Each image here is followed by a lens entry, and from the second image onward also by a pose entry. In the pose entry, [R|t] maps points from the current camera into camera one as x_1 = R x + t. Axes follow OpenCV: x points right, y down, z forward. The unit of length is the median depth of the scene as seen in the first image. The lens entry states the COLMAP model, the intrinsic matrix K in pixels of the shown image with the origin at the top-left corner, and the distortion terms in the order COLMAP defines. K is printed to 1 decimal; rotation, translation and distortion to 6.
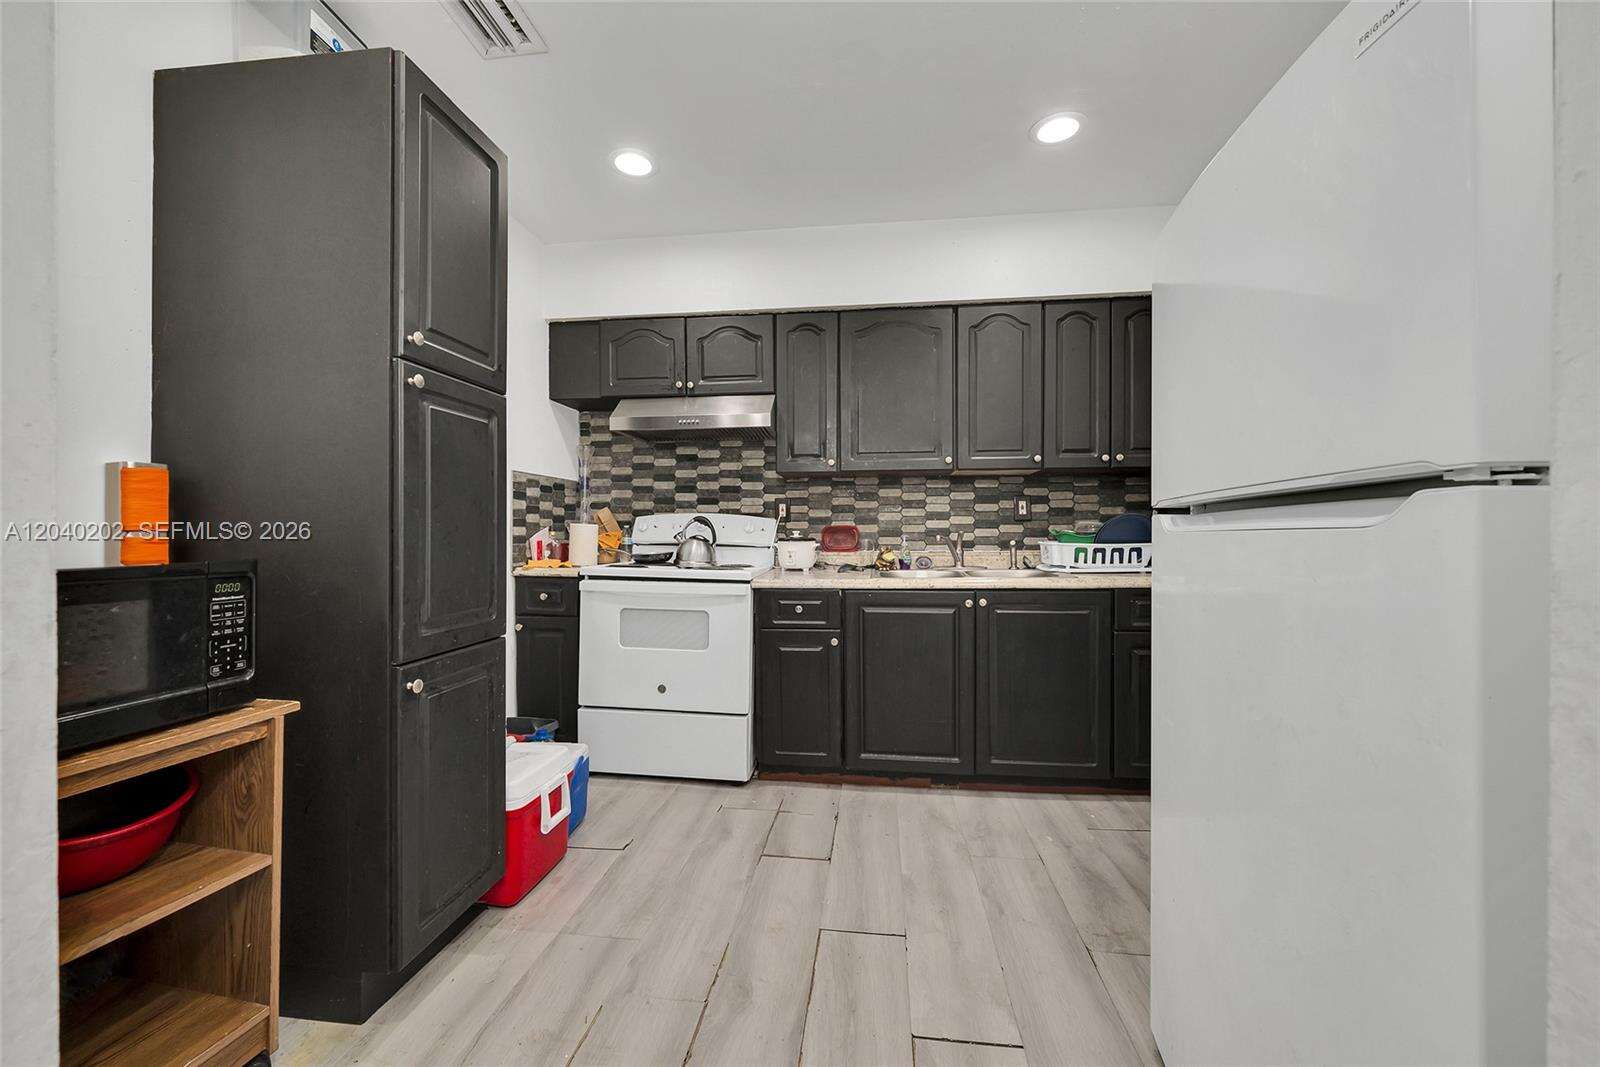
lens RADIAL K [[619.9, 0, 790.9], [0, 619.9, 524.4], [0, 0, 1]] dist [0.000141, -0.000121]
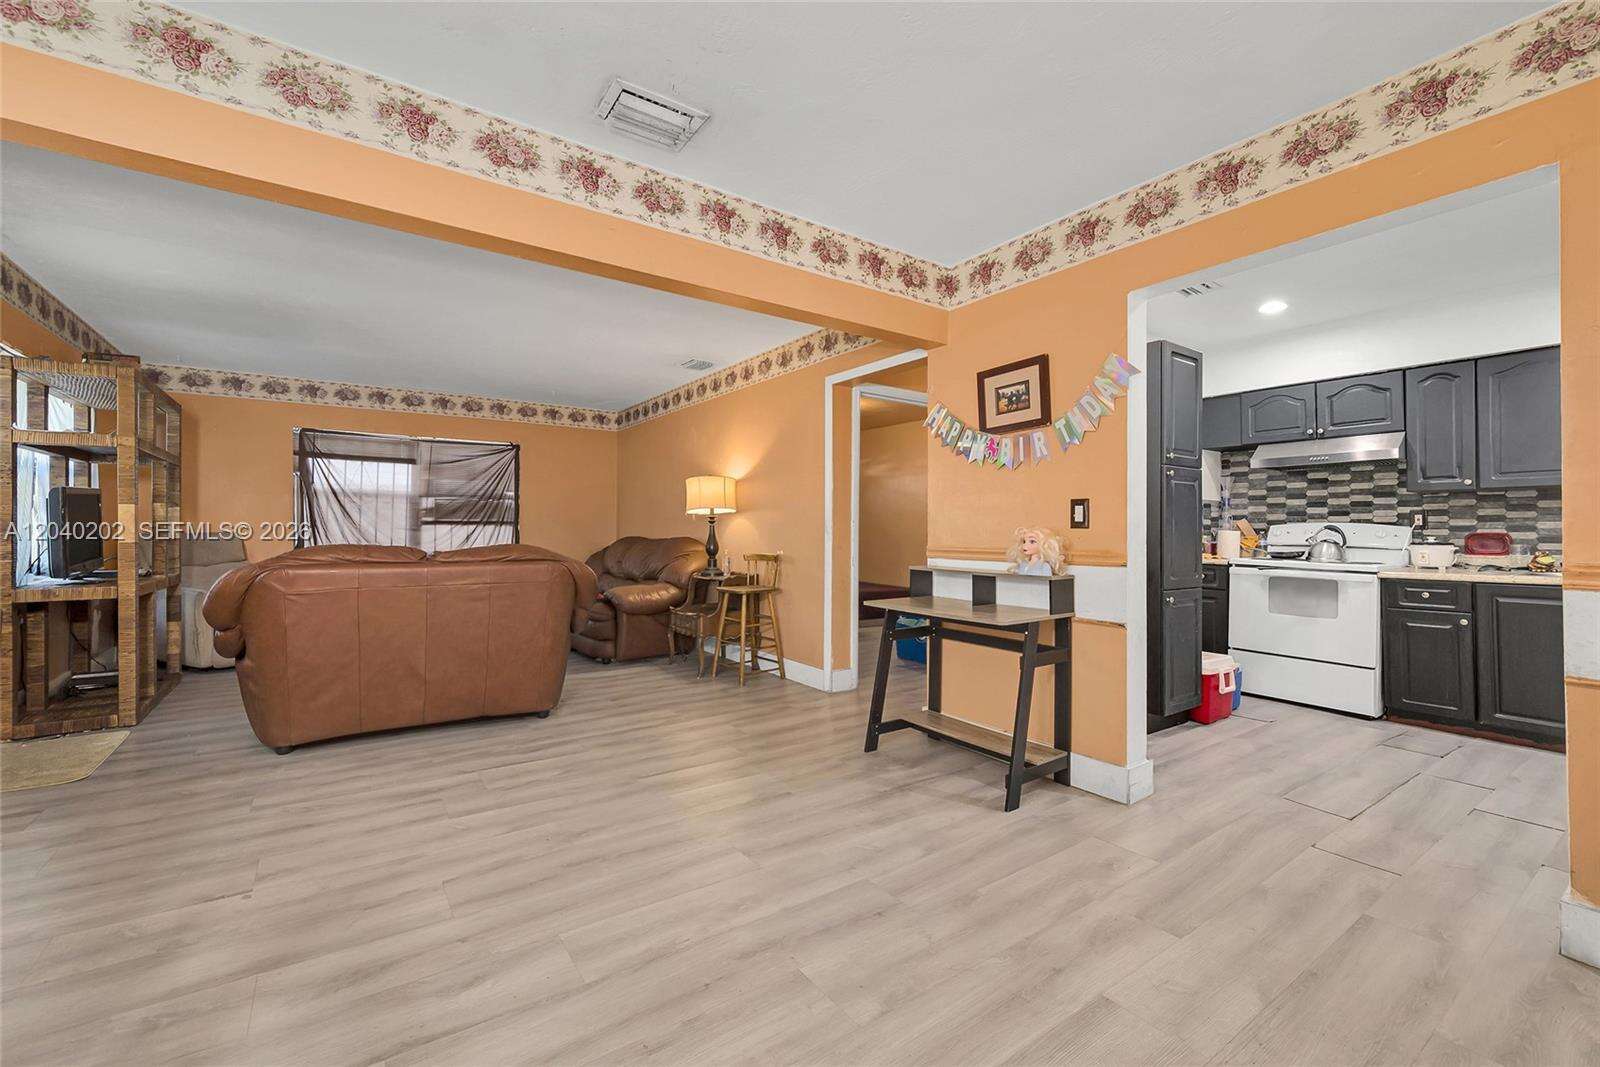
lens RADIAL K [[619.9, 0, 790.9], [0, 619.9, 524.4], [0, 0, 1]] dist [0.000141, -0.000121]
pose [[0.642445, -0.004698, -0.766317, 0.131538], [0.000981, 0.999985, -0.005308, -0.008839], [0.766331, 0.002658, 0.642441, -0.758635]]
